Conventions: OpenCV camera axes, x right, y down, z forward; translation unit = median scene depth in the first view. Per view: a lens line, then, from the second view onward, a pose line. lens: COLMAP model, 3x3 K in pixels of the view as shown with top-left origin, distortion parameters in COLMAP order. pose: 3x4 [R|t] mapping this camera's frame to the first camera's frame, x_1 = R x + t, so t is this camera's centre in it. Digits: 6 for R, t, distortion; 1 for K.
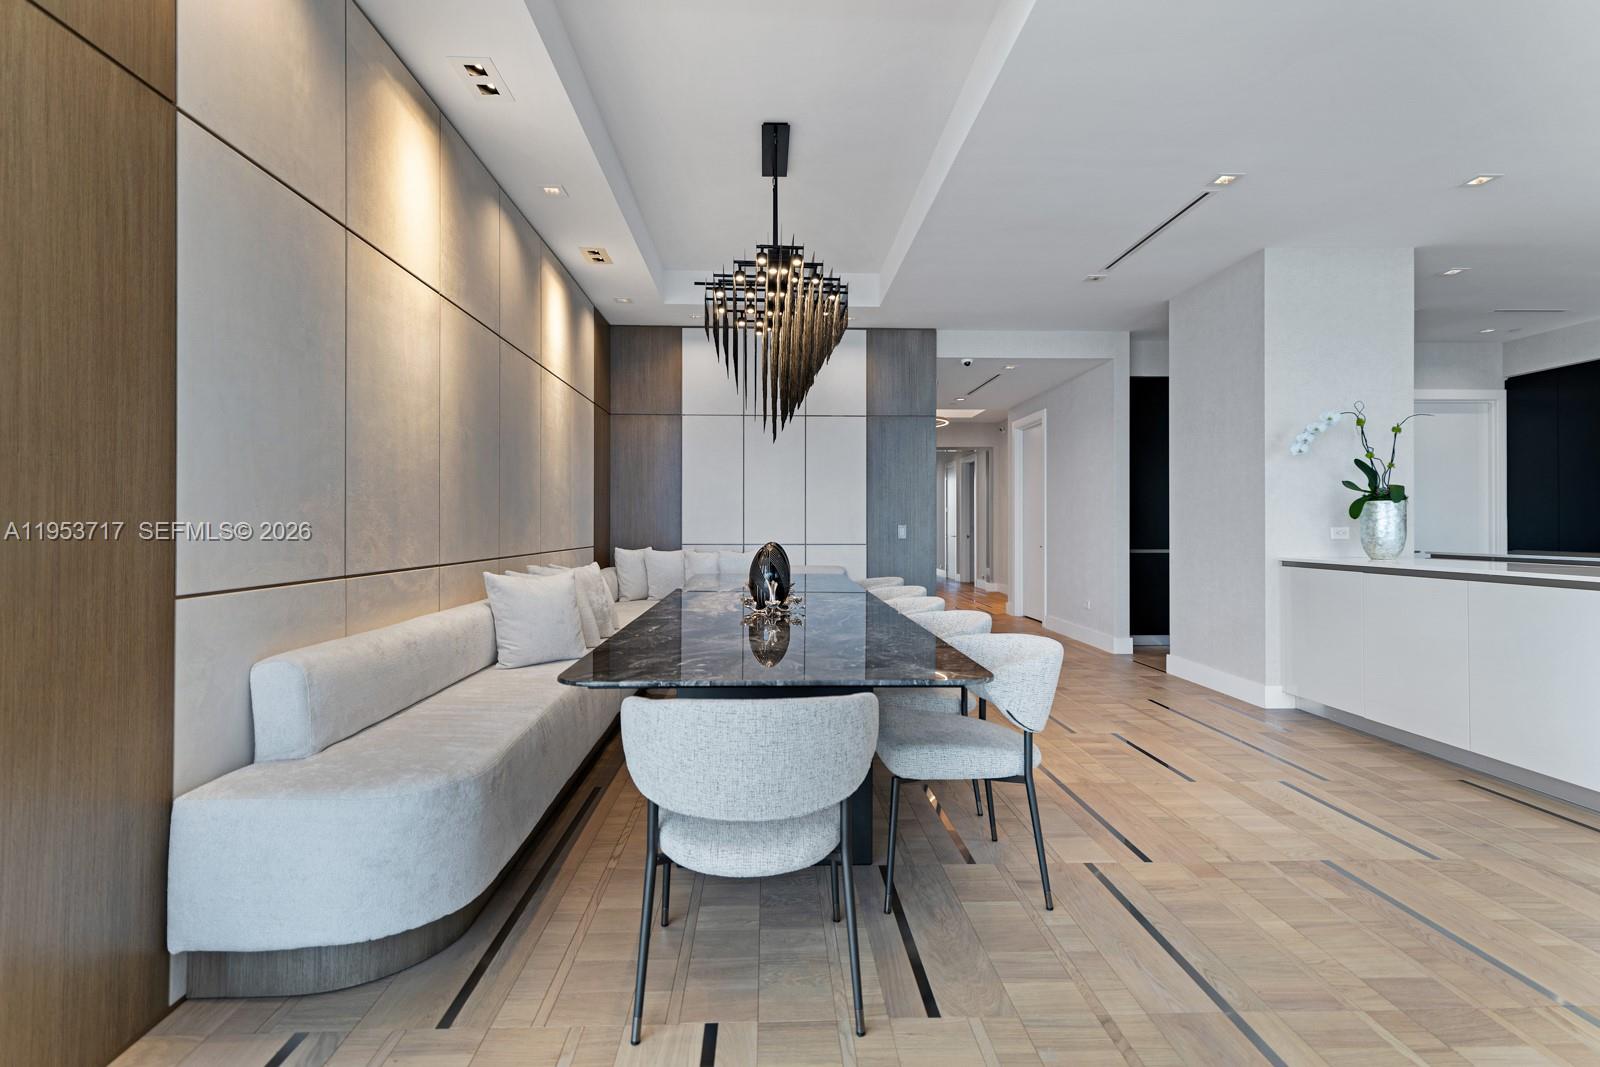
lens RADIAL K [[769.4, 0, 800.3], [0, 769.4, 527.4], [0, 0, 1]] dist [0.013666, -0.000027]
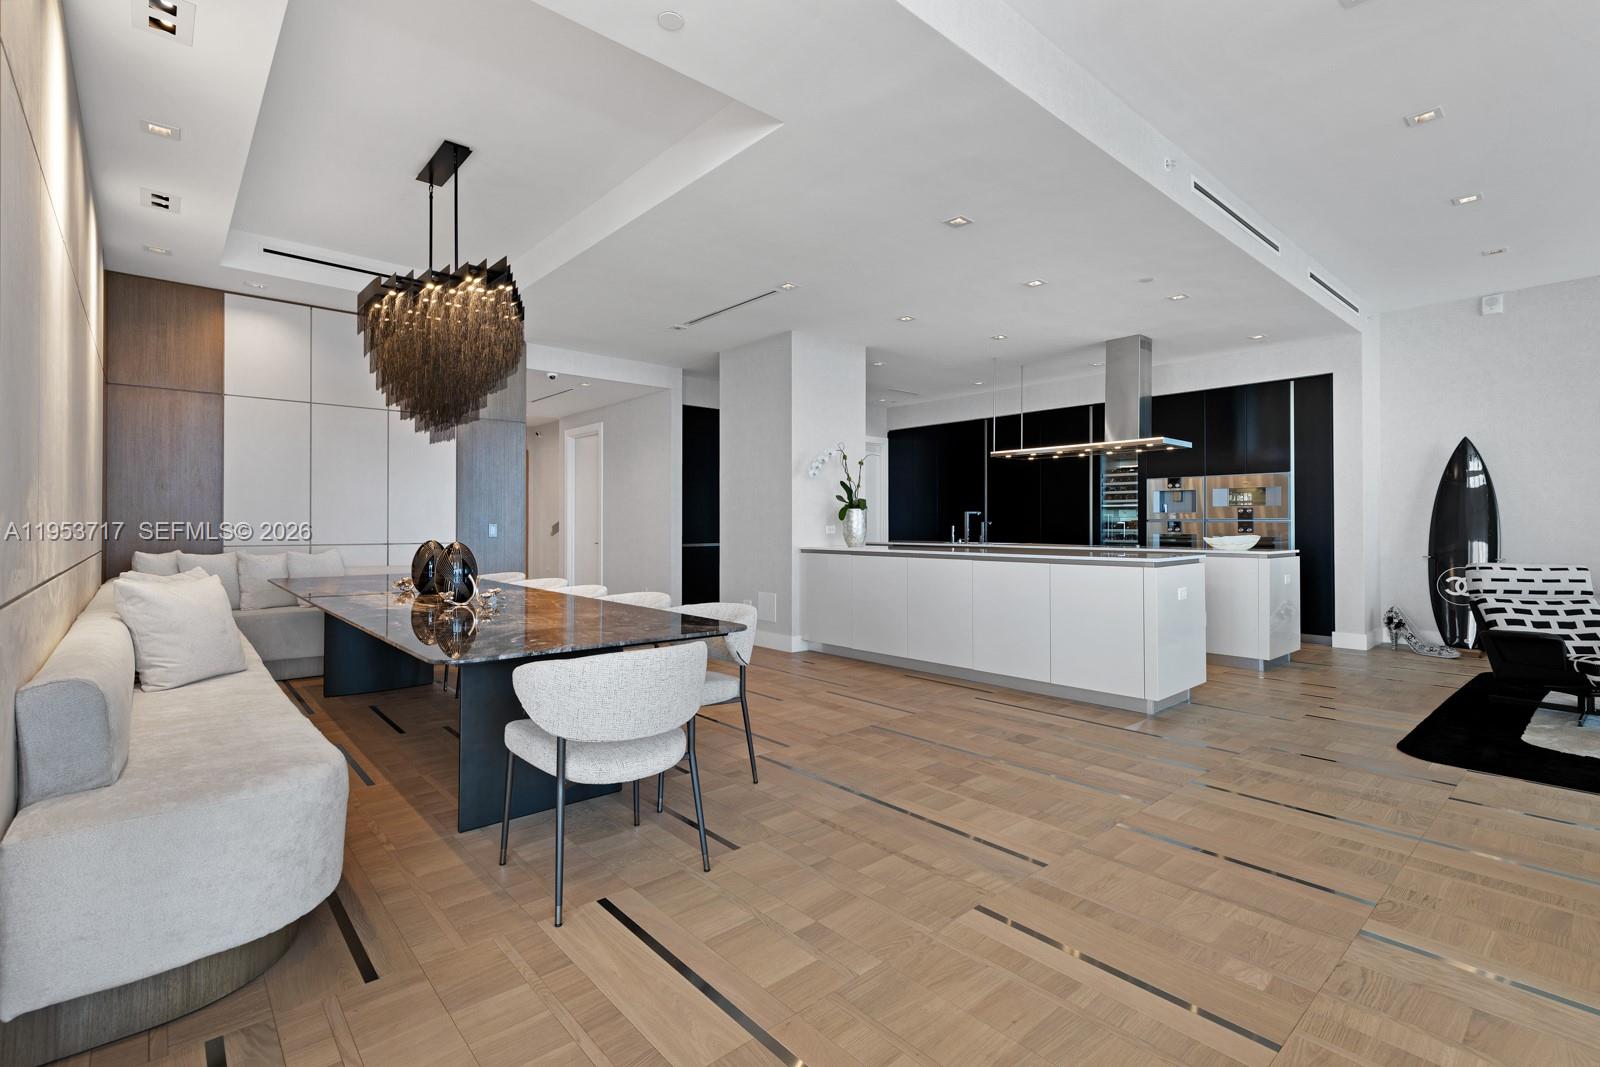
lens RADIAL K [[769.4, 0, 806.6], [0, 769.4, 531.2], [0, 0, 1]] dist [0.013666, -0.000027]
pose [[0.761514, -0.005376, 0.648126, -0.318118], [0.000813, 0.999973, 0.007339, -0.000888], [-0.648148, -0.005062, 0.761497, -0.108090]]
